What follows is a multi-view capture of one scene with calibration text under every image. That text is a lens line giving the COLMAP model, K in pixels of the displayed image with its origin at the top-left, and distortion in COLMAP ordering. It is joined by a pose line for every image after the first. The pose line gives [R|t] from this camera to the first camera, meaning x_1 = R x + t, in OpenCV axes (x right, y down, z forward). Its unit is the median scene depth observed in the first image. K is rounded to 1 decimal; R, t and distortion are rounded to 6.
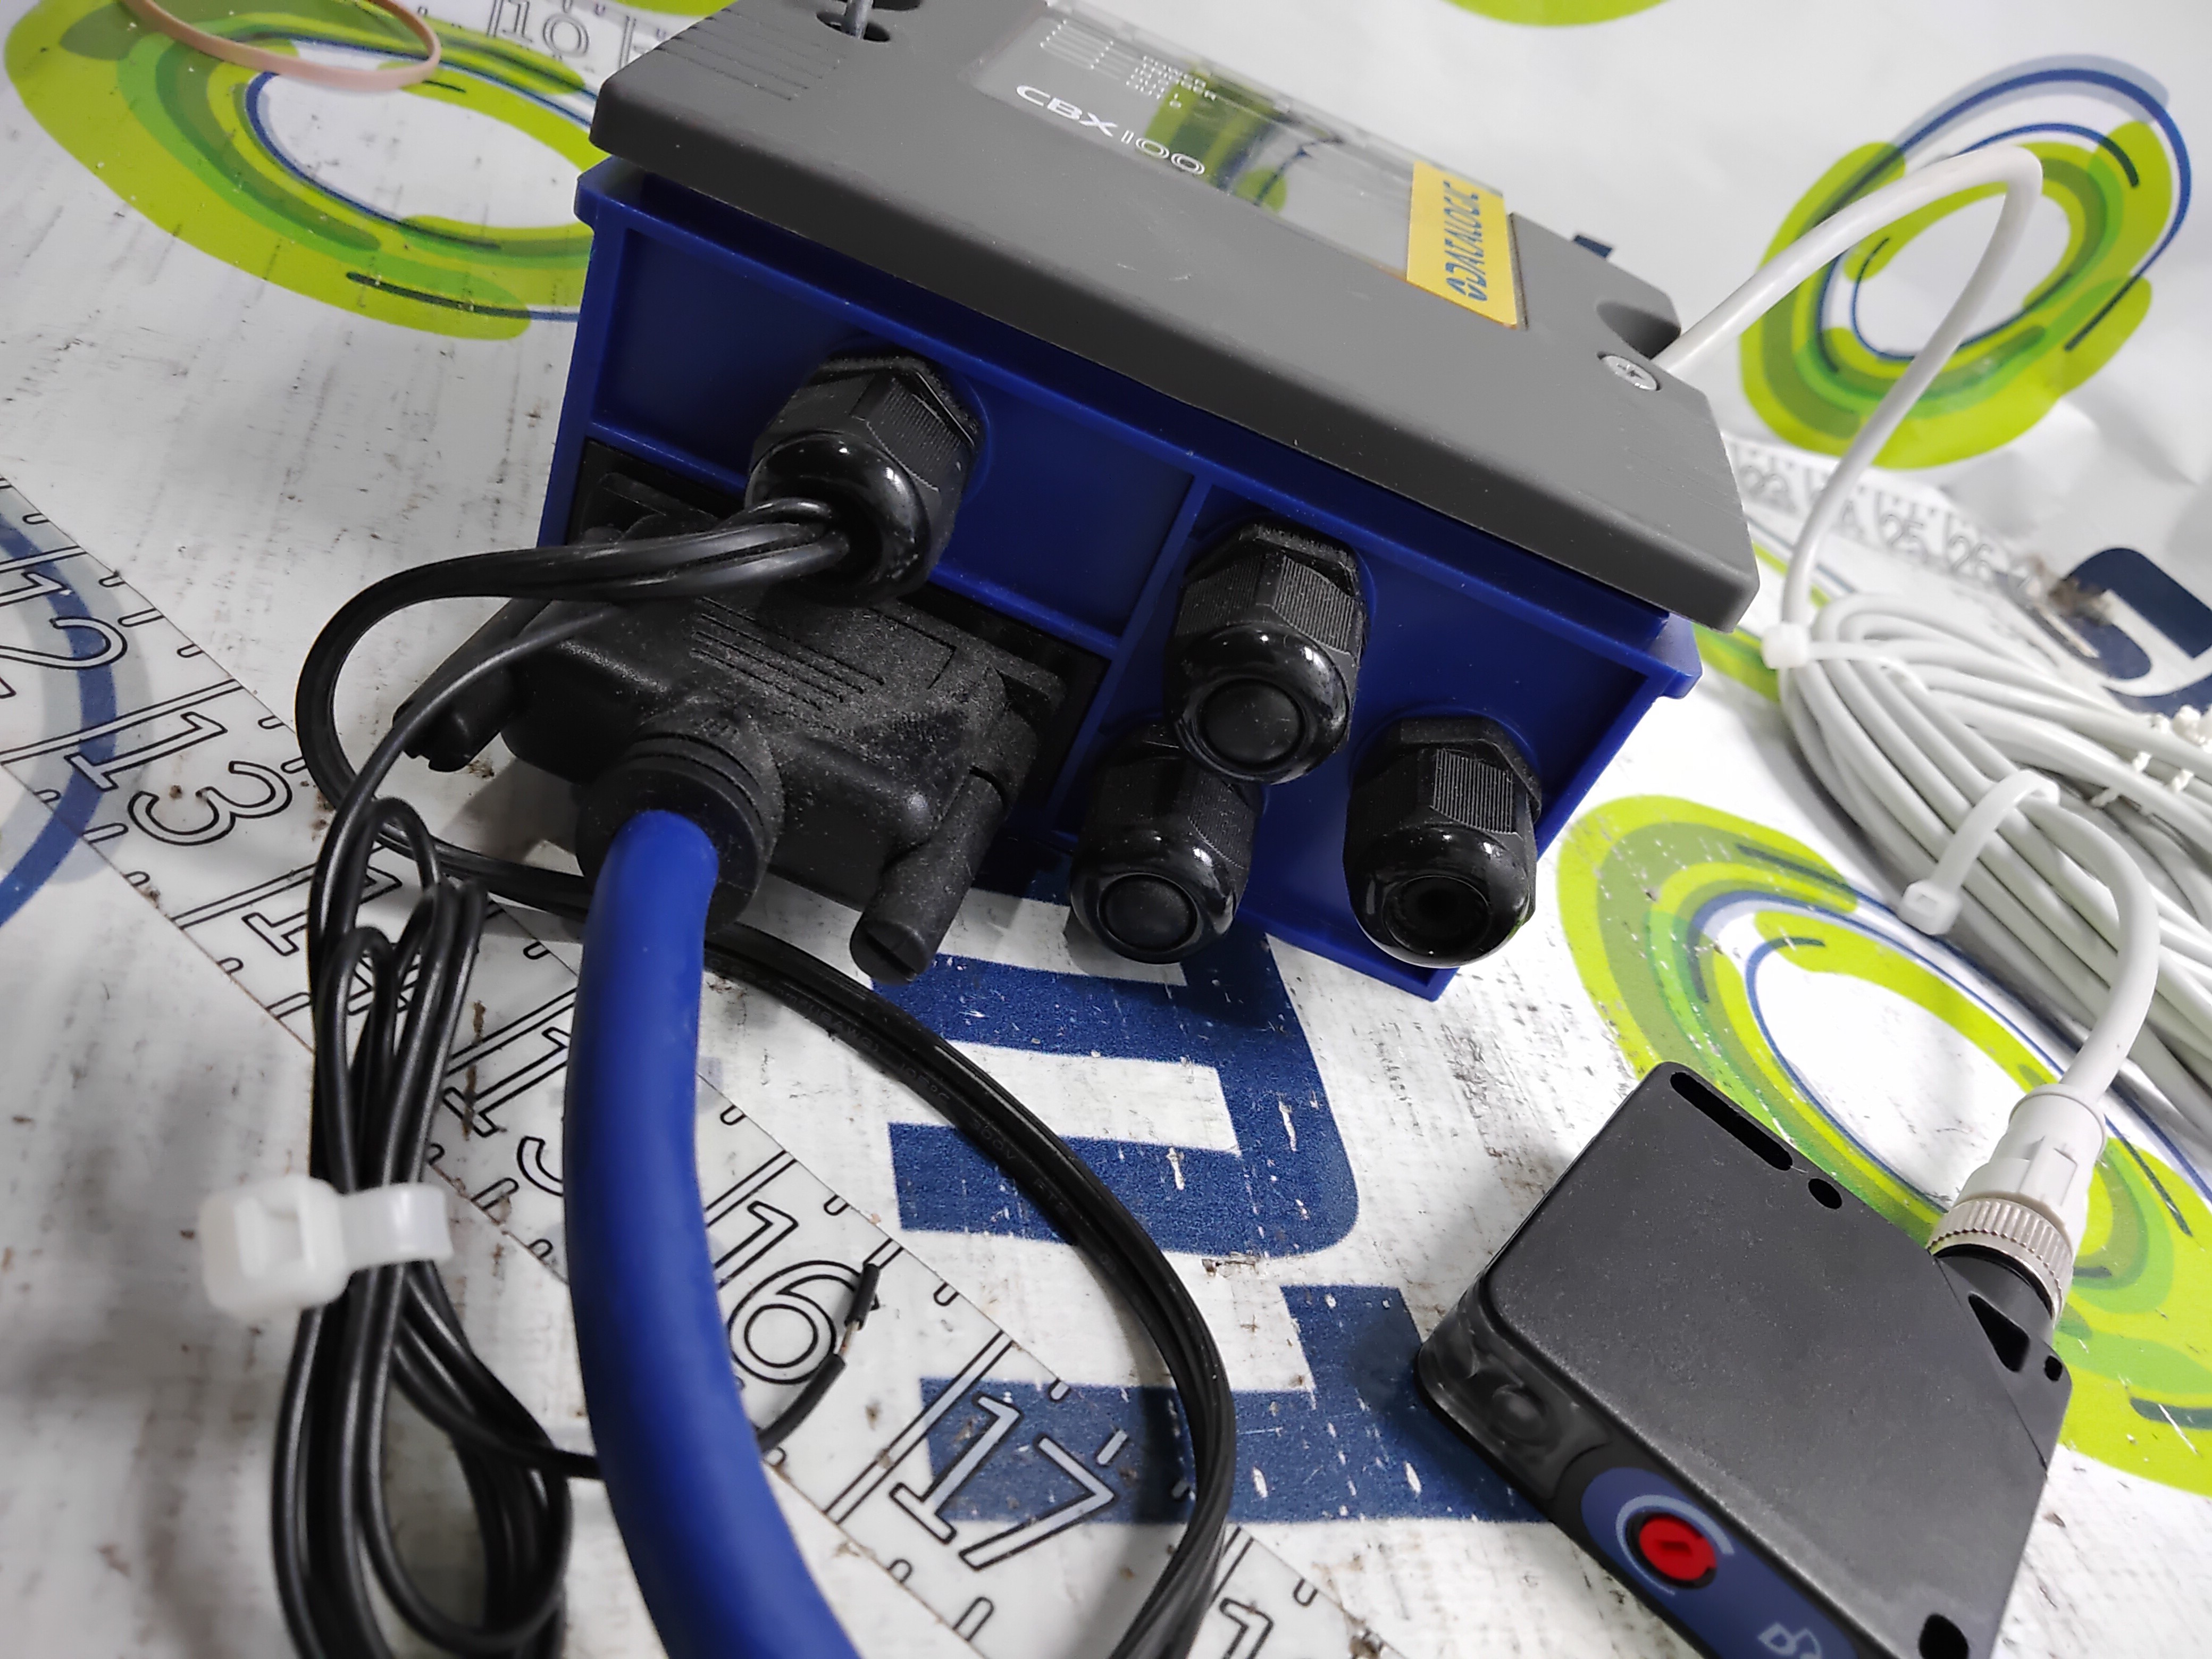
lens RADIAL K [[1676.0, 0, 1106.0], [0, 1676.0, 829.5], [0, 0, 1]] dist [0.001424, 0.004296]
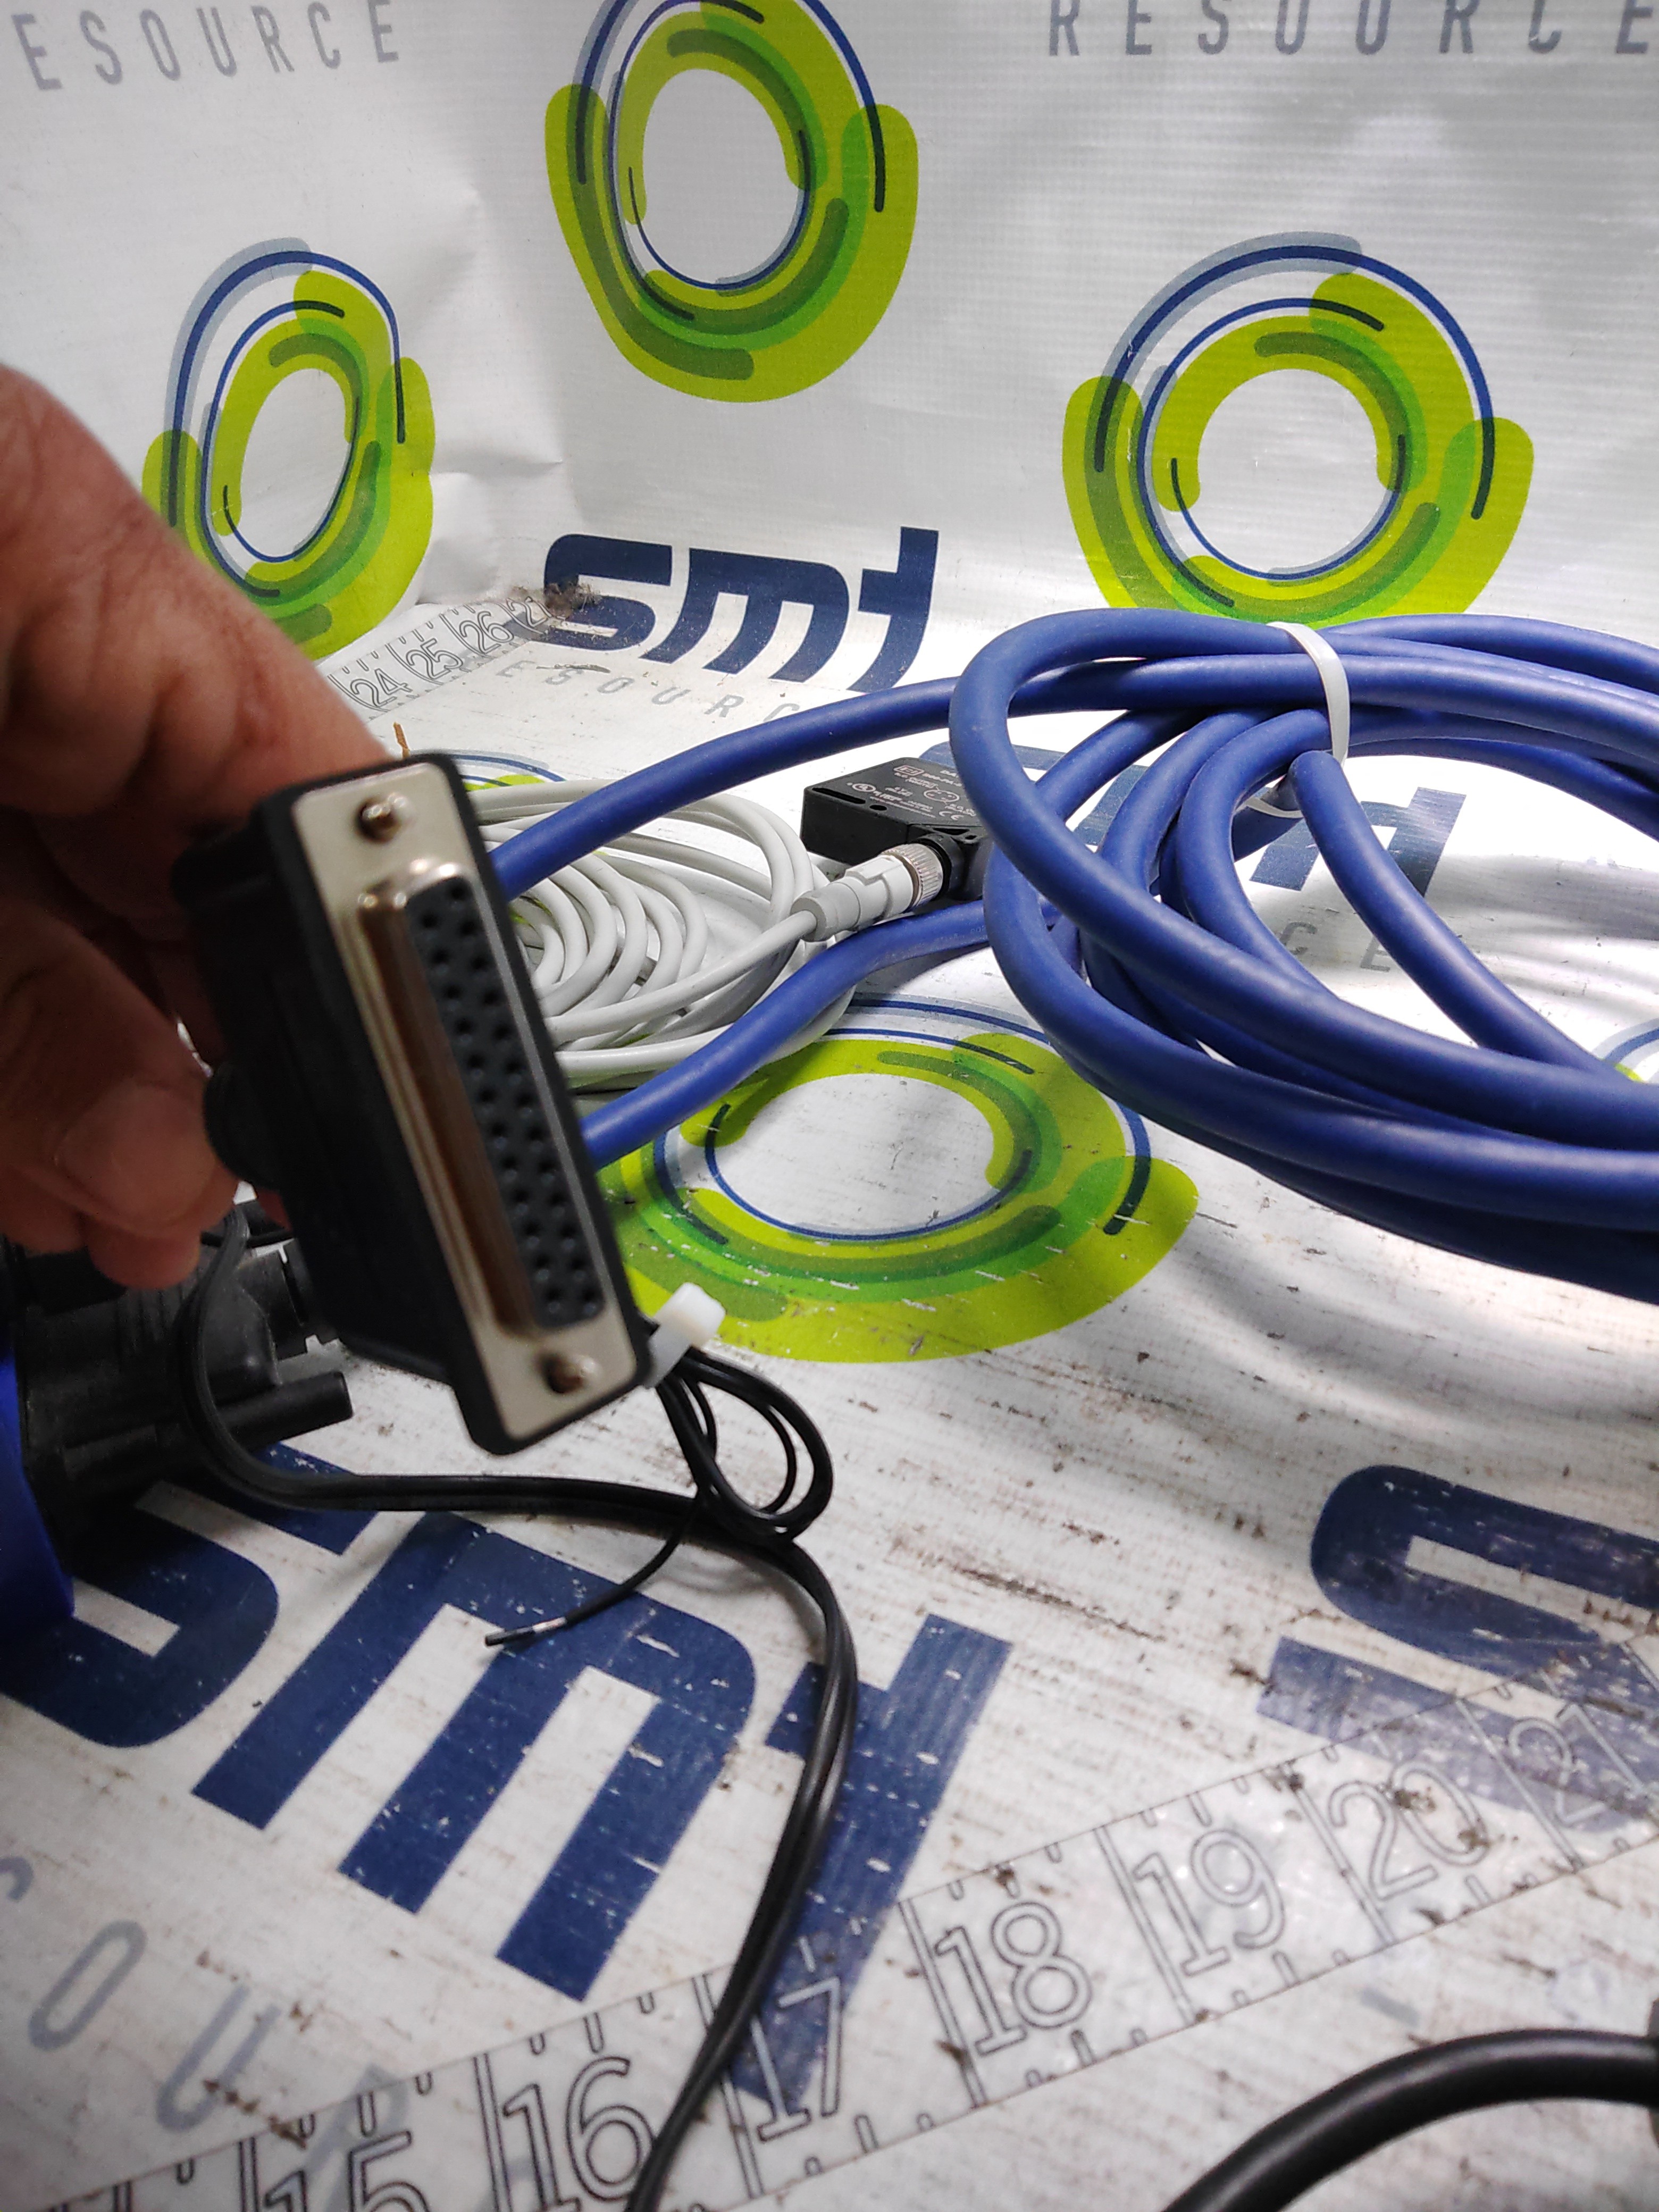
lens RADIAL K [[1676.0, 0, 815.7], [0, 1676.0, 1112.1], [0, 0, 1]] dist [0.001424, 0.004296]
pose [[0.564325, -0.753036, 0.338340, 0.058111], [0.680668, 0.656325, 0.325465, -0.499074], [-0.467148, 0.046629, 0.882949, -0.247763]]
